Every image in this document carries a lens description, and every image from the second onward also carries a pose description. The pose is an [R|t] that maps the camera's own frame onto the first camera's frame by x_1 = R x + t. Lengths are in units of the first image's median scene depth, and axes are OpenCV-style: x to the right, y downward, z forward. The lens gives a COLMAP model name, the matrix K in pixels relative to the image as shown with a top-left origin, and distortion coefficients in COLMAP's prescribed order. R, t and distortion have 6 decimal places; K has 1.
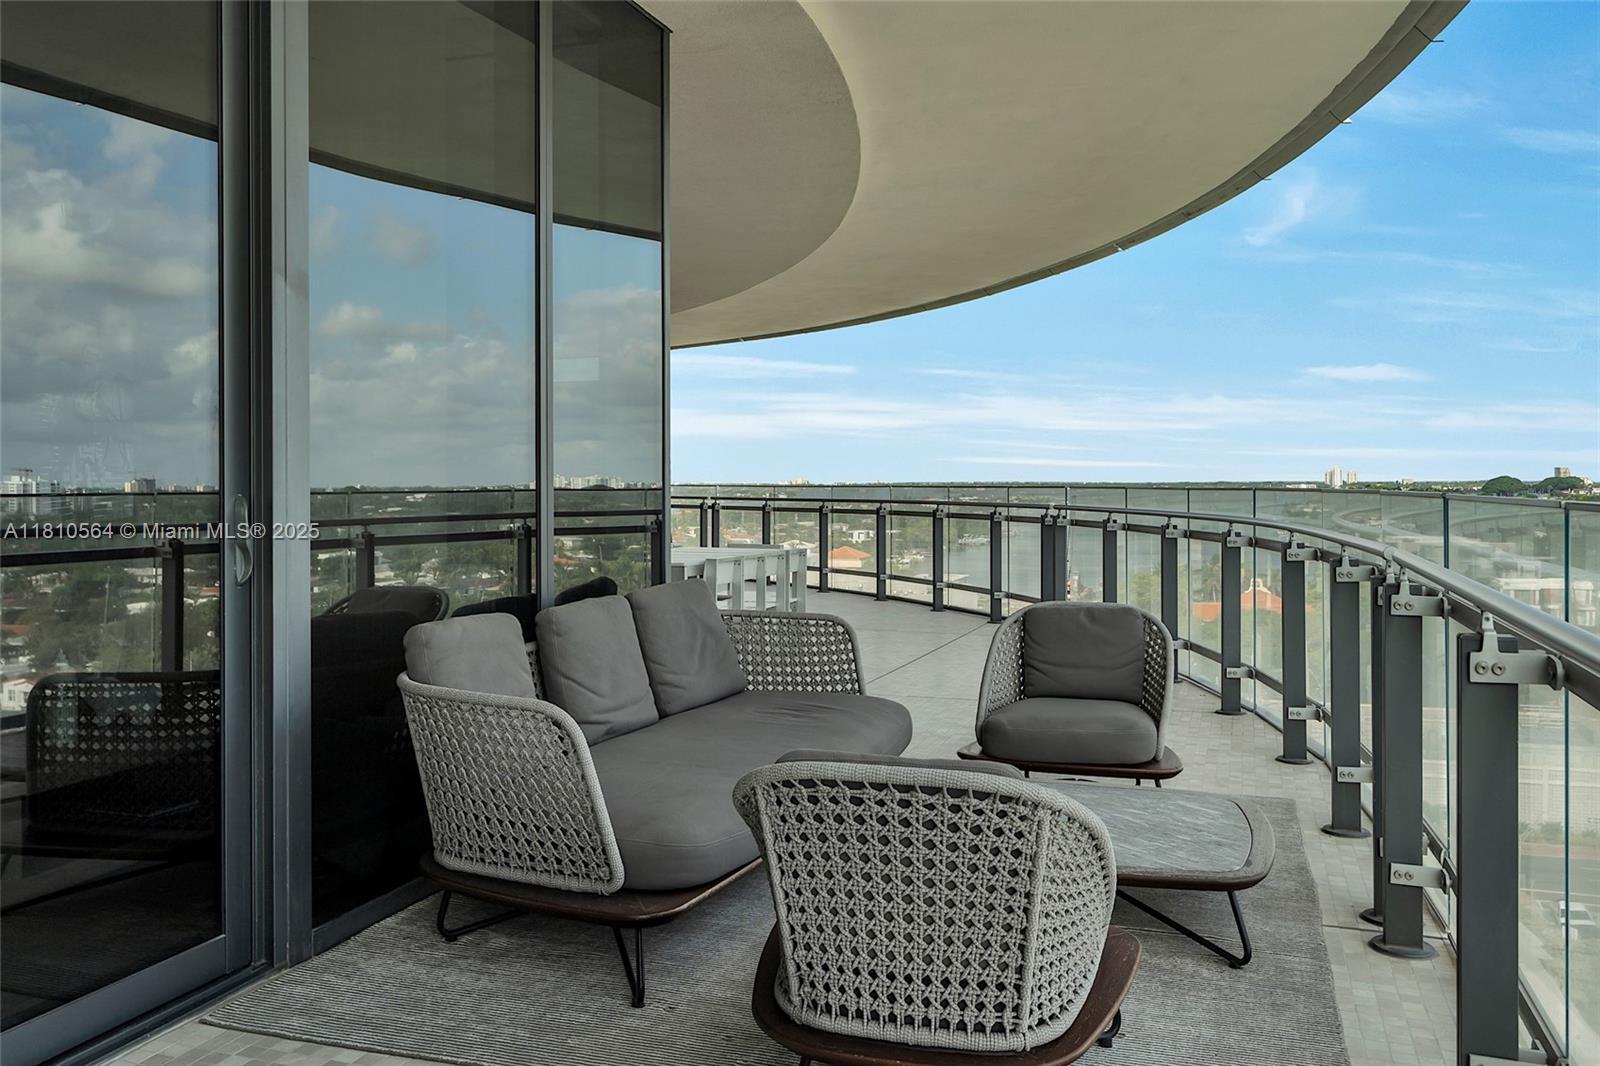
lens RADIAL K [[1351.2, 0, 769.8], [0, 1351.2, 482.2], [0, 0, 1]] dist [0.003779, 0.005069]
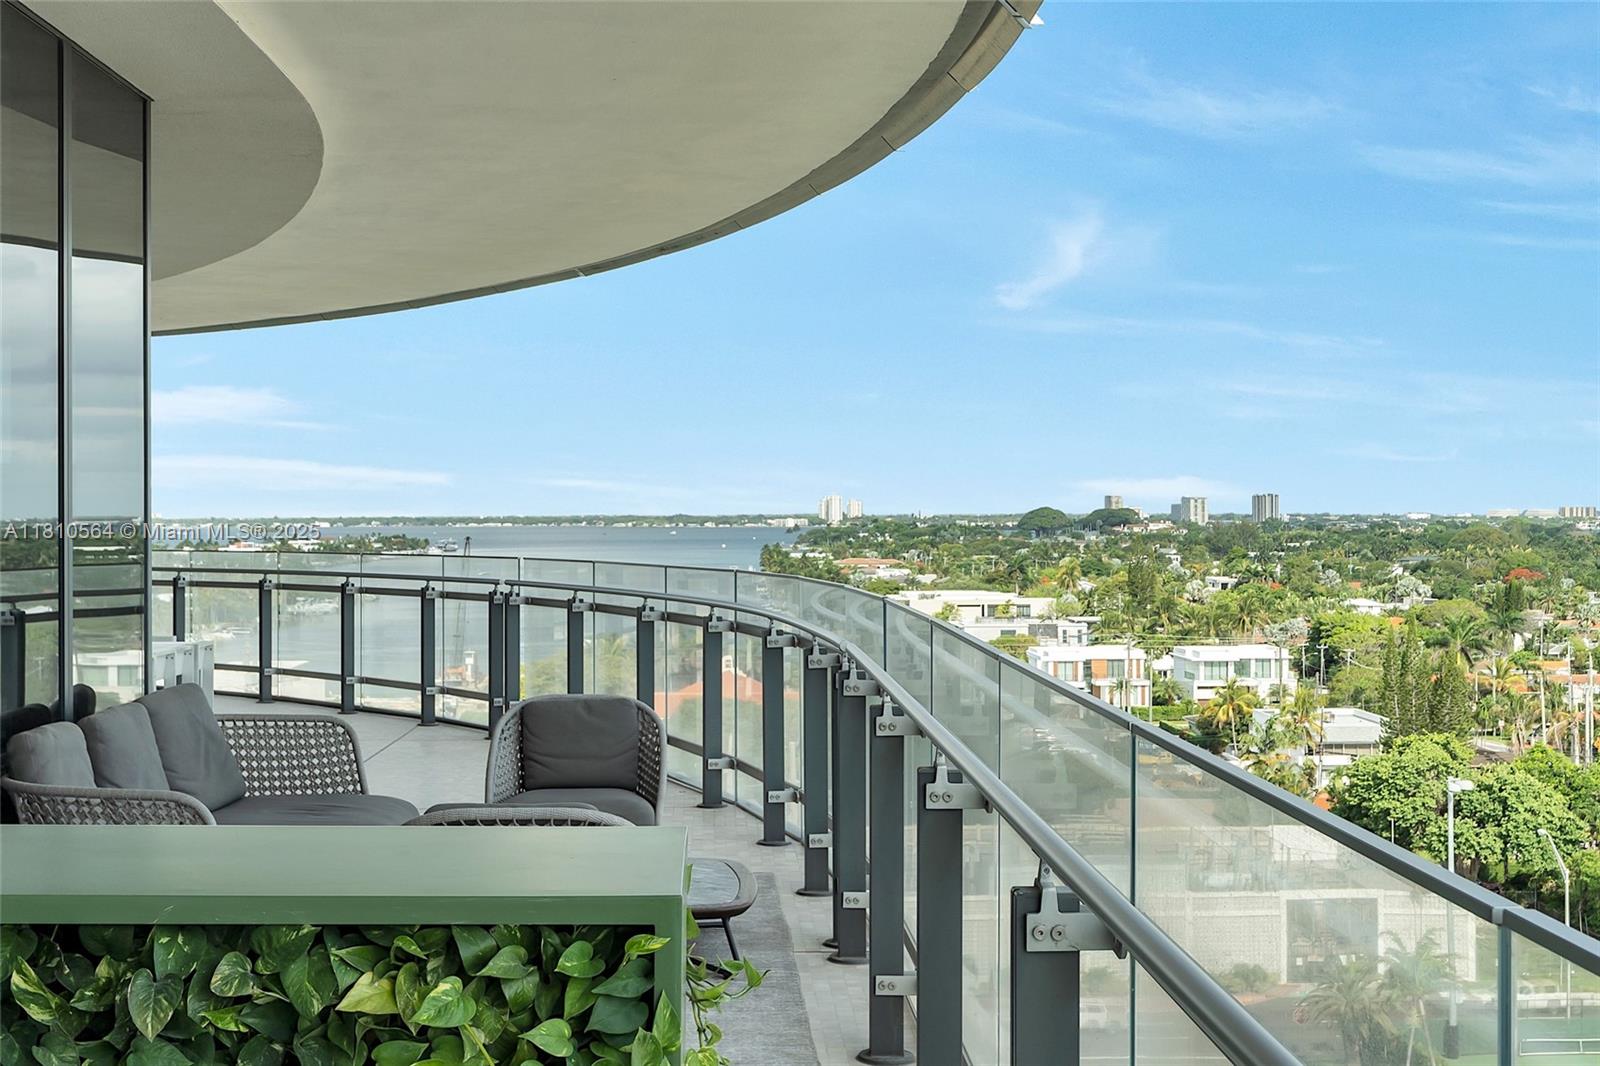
lens RADIAL K [[2081.6, 0, 800.0], [0, 2081.6, 533.0], [0, 0, 1]] dist [-0.009982, -0.006636]
pose [[0.928538, -0.003336, 0.371222, -0.170260], [0.000330, 0.999967, 0.008159, -0.039576], [-0.371237, -0.007453, 0.928508, -0.448375]]
